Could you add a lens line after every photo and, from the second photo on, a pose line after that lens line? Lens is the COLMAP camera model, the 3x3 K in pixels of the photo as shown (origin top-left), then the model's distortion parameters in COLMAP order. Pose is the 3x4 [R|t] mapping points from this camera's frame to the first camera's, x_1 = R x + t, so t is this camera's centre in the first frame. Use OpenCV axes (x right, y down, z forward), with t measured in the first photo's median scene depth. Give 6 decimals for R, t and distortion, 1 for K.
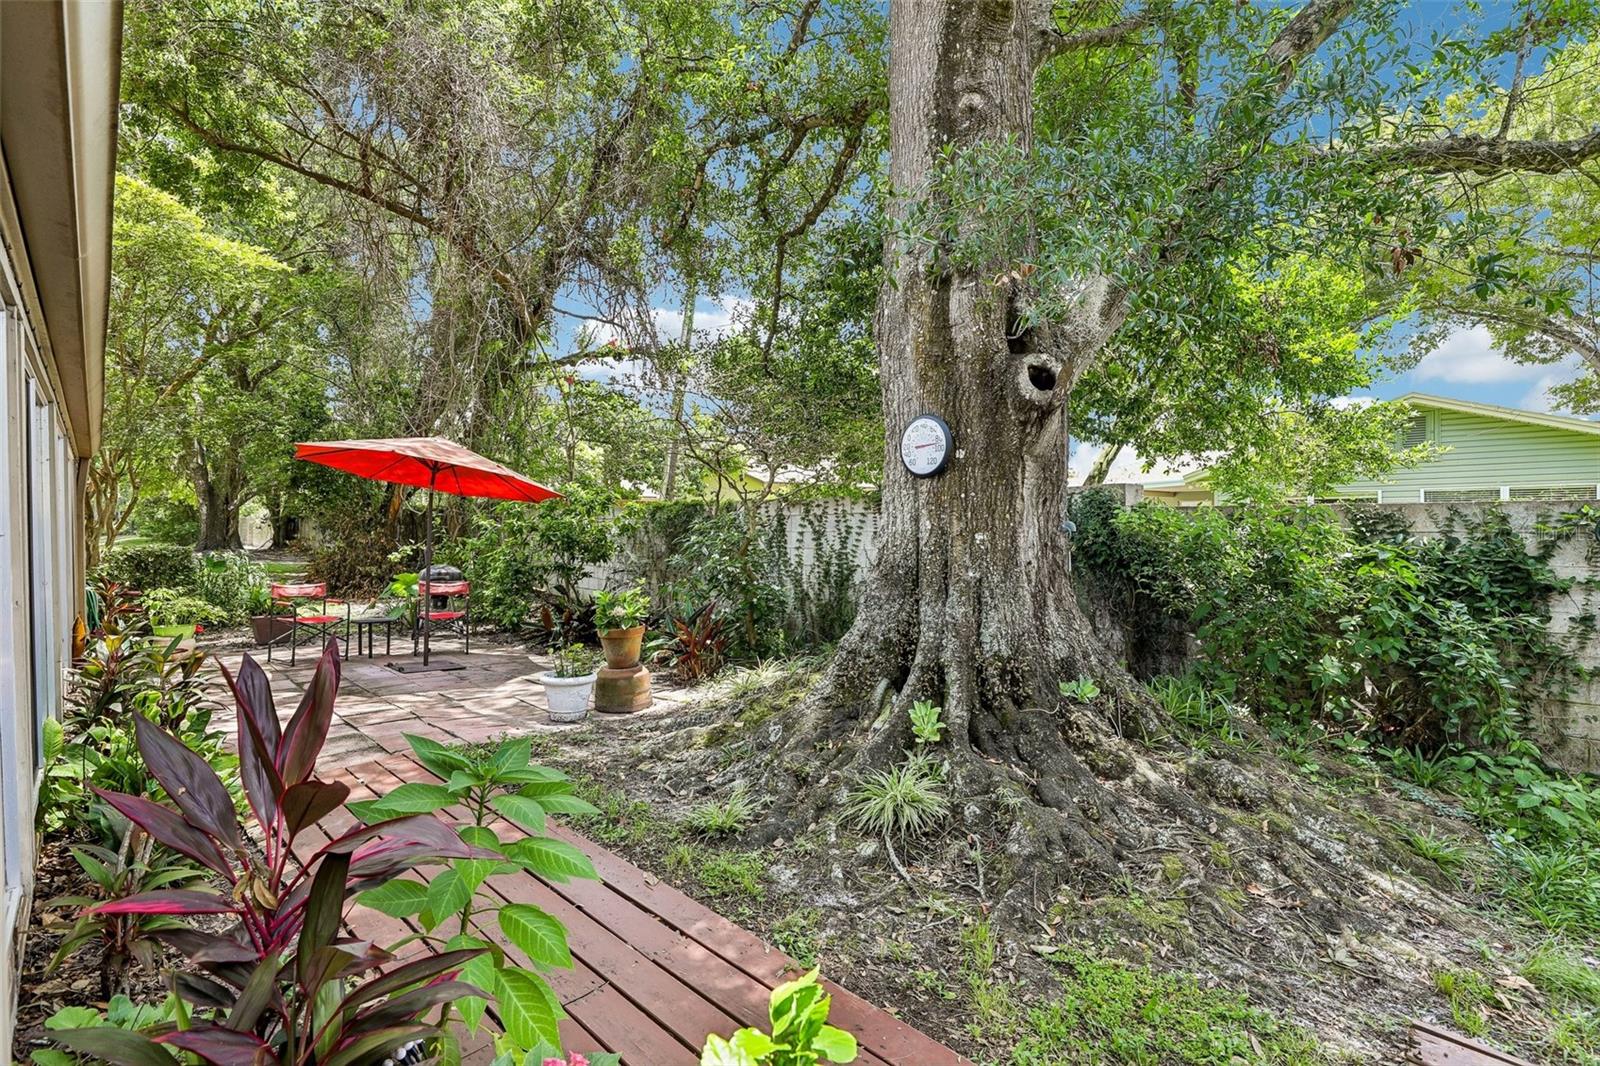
lens RADIAL K [[728.5, 0, 800.0], [0, 728.5, 533.0], [0, 0, 1]] dist [-0.035160, 0.000500]
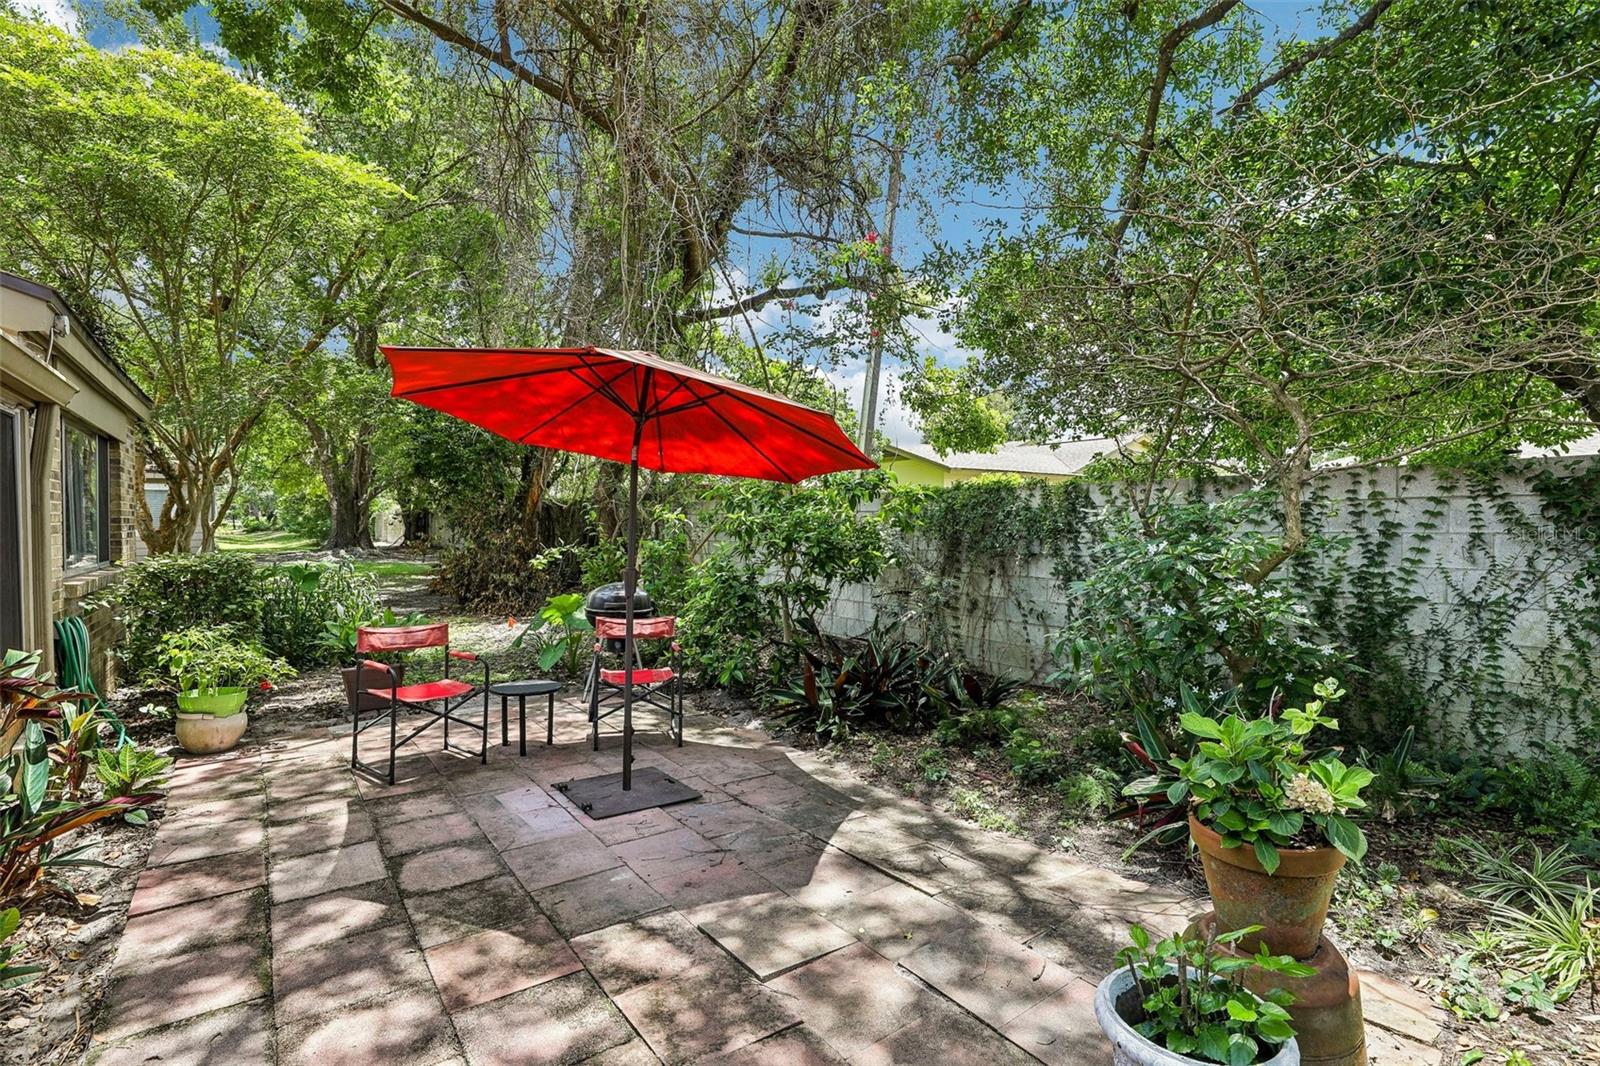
lens RADIAL K [[728.5, 0, 800.0], [0, 728.5, 533.0], [0, 0, 1]] dist [-0.035160, 0.000500]
pose [[0.990174, 0.000332, -0.139842, -0.207720], [0.000710, 0.999972, 0.007402, -0.004559], [0.139840, -0.007429, 0.990146, 0.321153]]
